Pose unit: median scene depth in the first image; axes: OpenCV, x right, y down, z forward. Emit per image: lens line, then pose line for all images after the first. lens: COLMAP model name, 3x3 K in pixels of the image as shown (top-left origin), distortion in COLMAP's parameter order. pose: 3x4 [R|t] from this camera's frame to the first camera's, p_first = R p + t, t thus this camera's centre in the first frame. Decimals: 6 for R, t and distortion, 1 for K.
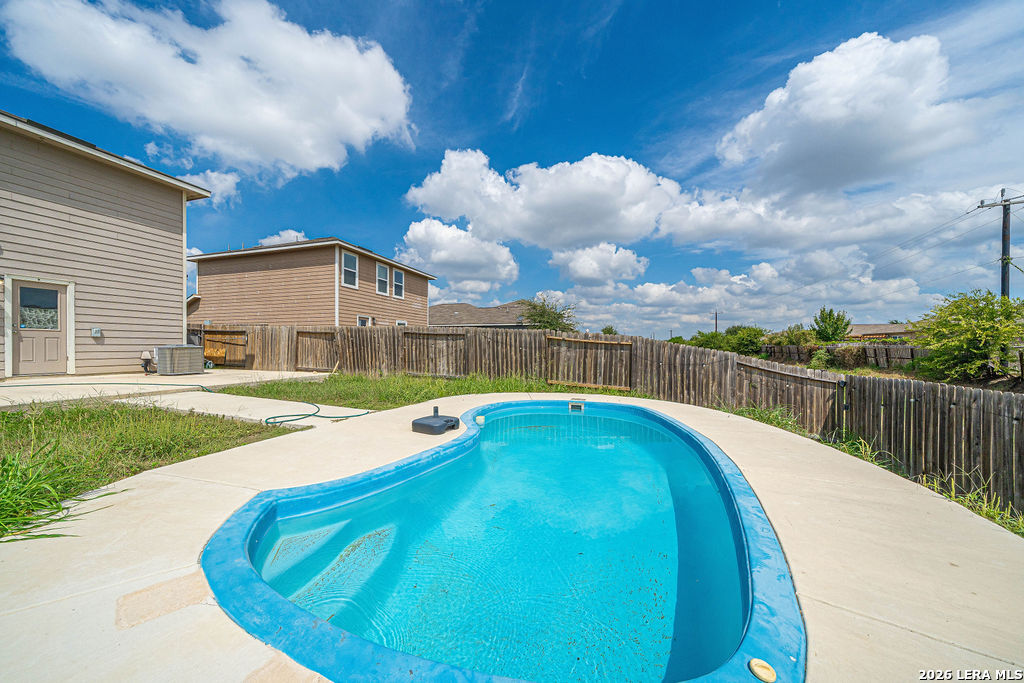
lens RADIAL K [[349.6, 0, 505.6], [0, 349.6, 349.4], [0, 0, 1]] dist [-0.005641, -0.000140]
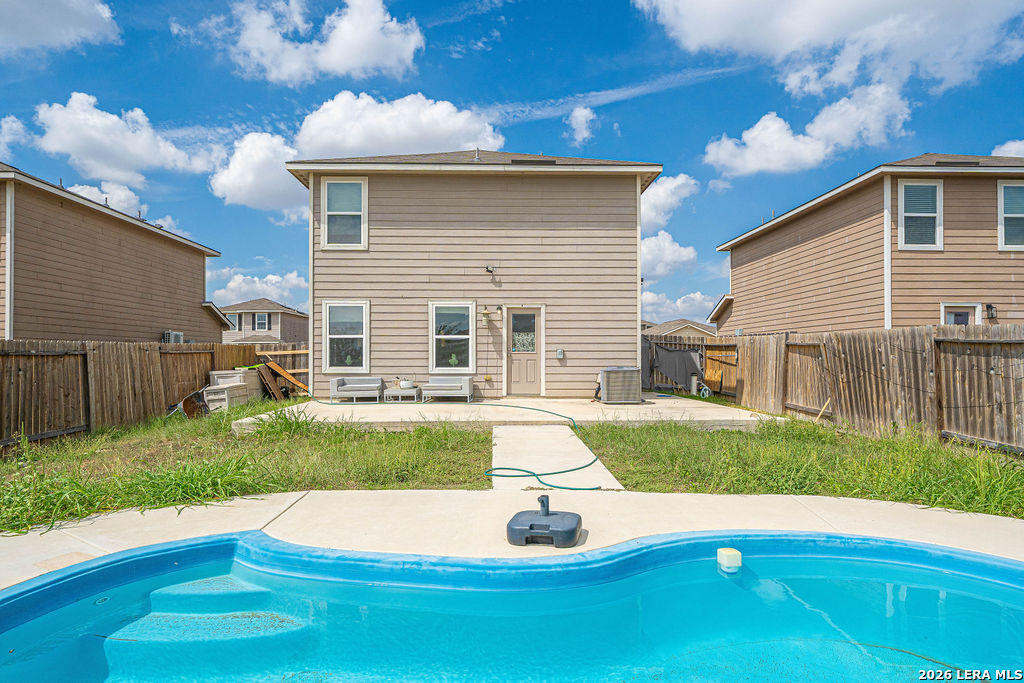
lens RADIAL K [[600.9, 0, 507.8], [0, 600.9, 353.5], [0, 0, 1]] dist [0.001795, 0.000036]
pose [[0.330258, -0.012853, -0.943803, 0.274259], [-0.006481, 0.999853, -0.015884, -0.017966], [0.943868, 0.011363, 0.330126, 0.255538]]
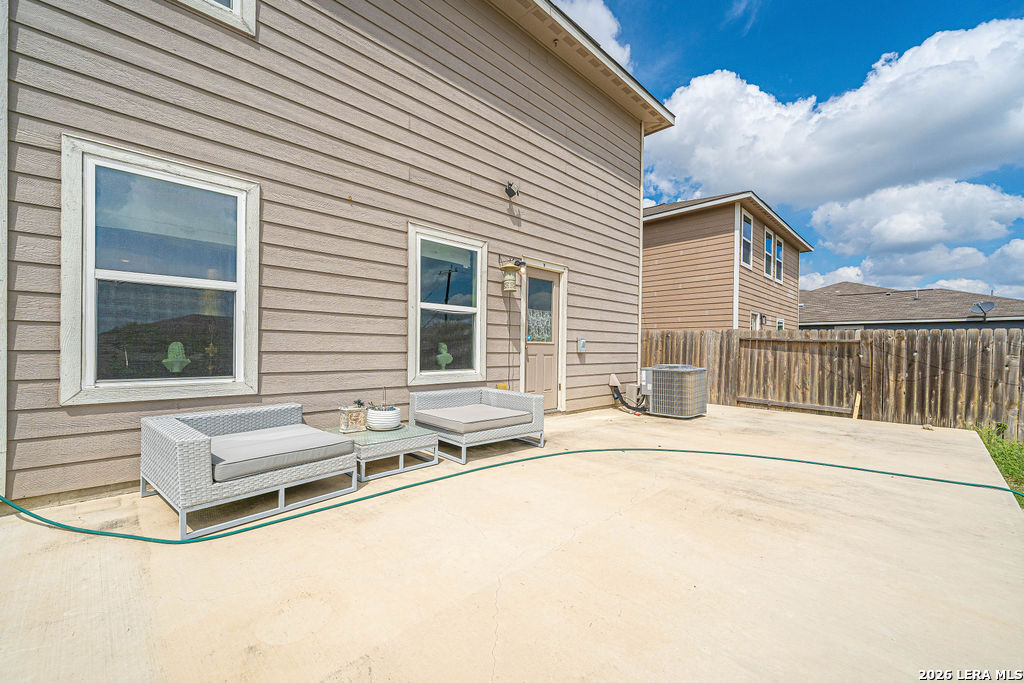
lens RADIAL K [[412.8, 0, 506.1], [0, 412.8, 348.7], [0, 0, 1]] dist [-0.000621, -0.000084]
pose [[0.883608, 0.007723, -0.468164, -0.767659], [-0.012982, 0.999884, -0.008008, -0.028667], [0.468048, 0.013154, 0.883605, 0.213409]]
